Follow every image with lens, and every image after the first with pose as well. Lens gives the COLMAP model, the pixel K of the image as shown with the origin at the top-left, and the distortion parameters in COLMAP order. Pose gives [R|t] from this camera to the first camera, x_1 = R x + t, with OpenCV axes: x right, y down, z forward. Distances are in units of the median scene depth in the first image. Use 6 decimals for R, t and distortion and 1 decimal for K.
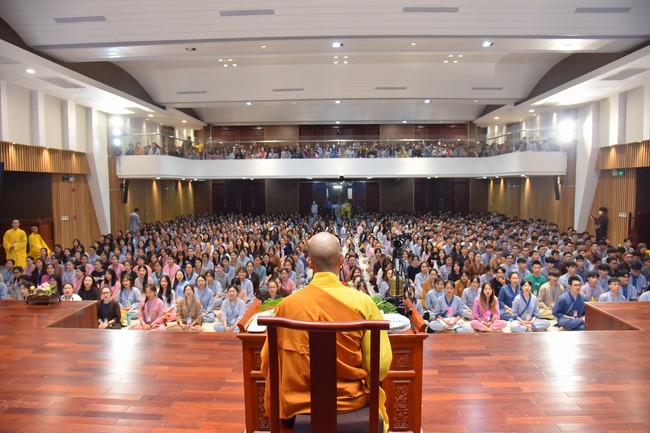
lens RADIAL K [[461.8, 0, 324.6], [0, 461.8, 224.0], [0, 0, 1]] dist [-0.040036, 0.004386]
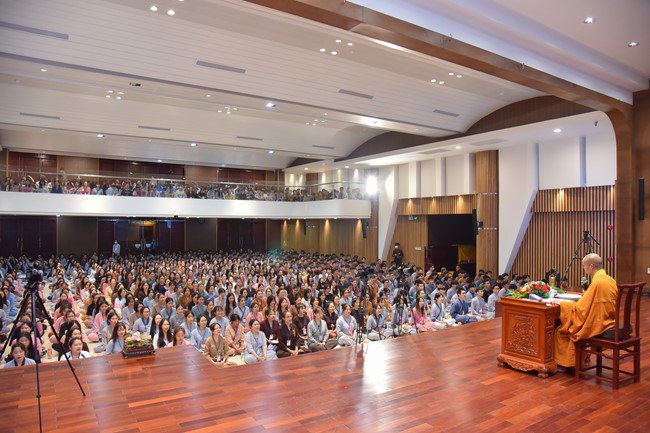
lens RADIAL K [[460.8, 0, 325.0], [0, 460.8, 216.5], [0, 0, 1]] dist [-0.076121, 0.000215]
pose [[0.827347, 0.023406, 0.561204, -0.299859], [0.035016, 0.995039, -0.093122, 0.003733], [-0.560599, 0.096695, 0.822423, -0.001646]]
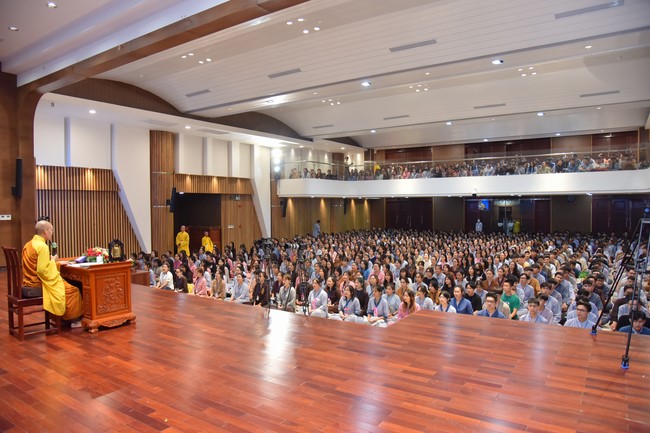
lens RADIAL K [[461.8, 0, 324.6], [0, 461.8, 224.0], [0, 0, 1]] dist [-0.040036, 0.004386]
pose [[0.853831, 0.022908, -0.520045, 0.333513], [-0.042517, 0.998762, -0.025810, 0.002591], [0.518811, 0.044148, 0.853749, -0.029516]]
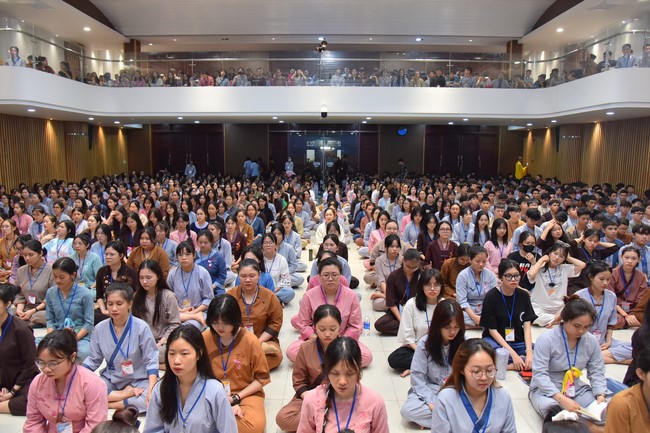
lens RADIAL K [[460.8, 0, 325.0], [0, 460.8, 216.5], [0, 0, 1]] dist [-0.076121, 0.000215]
pose [[0.999671, 0.011772, 0.022772, 0.030080], [-0.012930, 0.998595, 0.051383, 0.010480], [-0.022135, -0.051660, 0.998419, 0.413226]]
